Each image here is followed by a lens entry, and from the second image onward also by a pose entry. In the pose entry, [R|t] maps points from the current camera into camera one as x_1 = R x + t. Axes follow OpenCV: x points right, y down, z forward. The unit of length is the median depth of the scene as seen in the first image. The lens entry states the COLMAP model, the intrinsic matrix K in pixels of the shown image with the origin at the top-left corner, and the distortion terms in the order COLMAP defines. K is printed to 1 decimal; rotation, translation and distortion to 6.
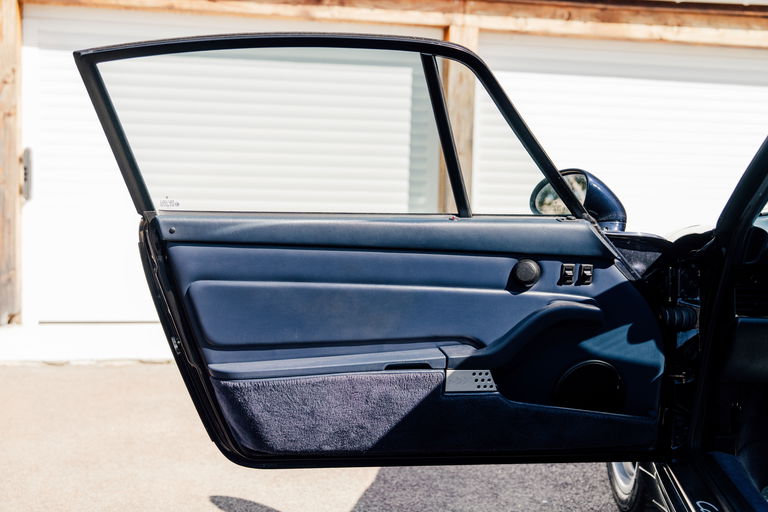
lens RADIAL K [[964.4, 0, 384.0], [0, 964.4, 256.0], [0, 0, 1]] dist [0.041473, 0.023041]
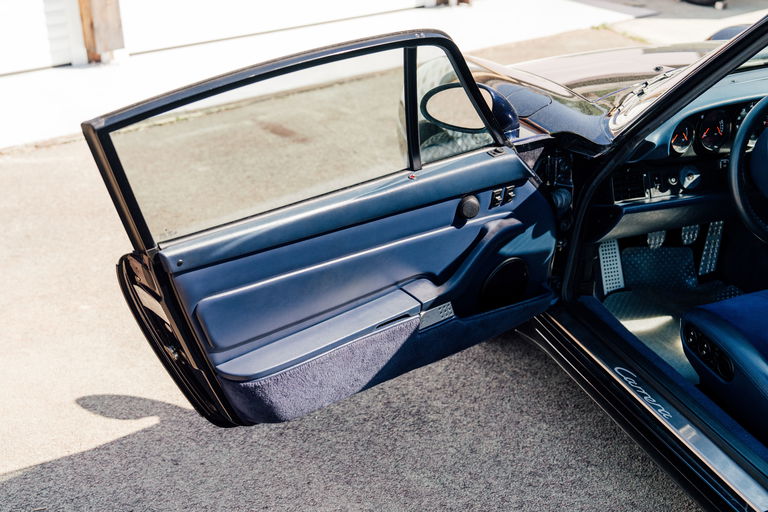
lens RADIAL K [[1023.6, 0, 384.0], [0, 1023.6, 256.0], [0, 0, 1]] dist [0.029301, 0.097536]
pose [[0.887091, -0.227008, 0.401916, -0.419544], [0.063049, 0.922142, 0.381680, -0.384200], [-0.457268, -0.313245, 0.832336, 0.058281]]
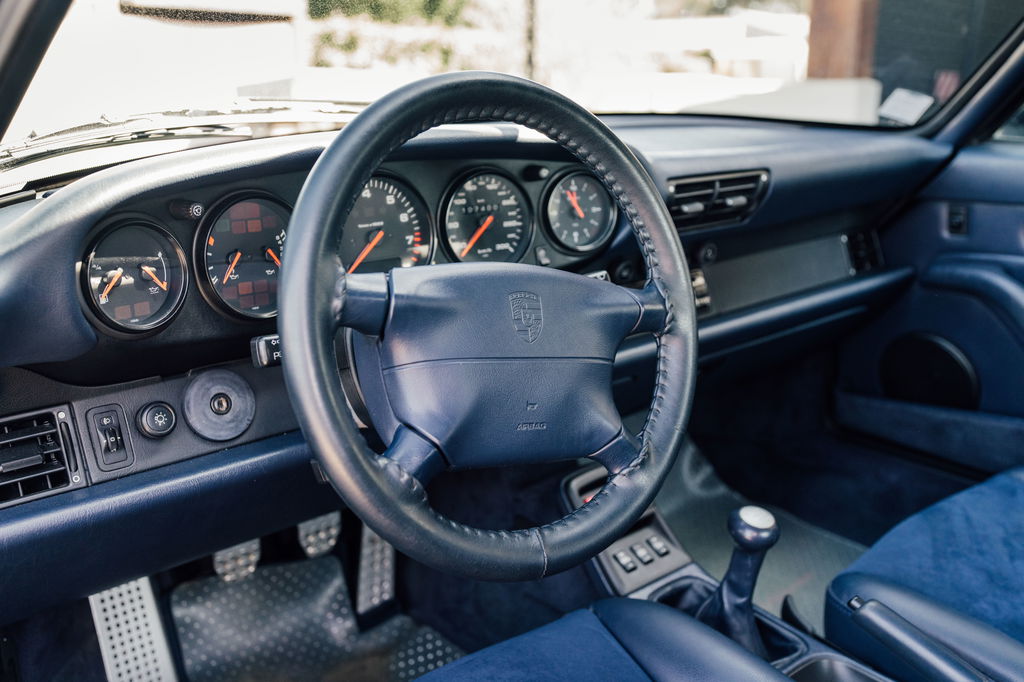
lens RADIAL K [[961.0, 0, 512.0], [0, 961.0, 341.0], [0, 0, 1]] dist [0.011688, 0.003517]
pose [[0.659313, -0.236677, 0.713646, 0.262993], [0.070973, 0.964516, 0.254307, -0.078661], [-0.748511, -0.117018, 0.652715, 0.632812]]
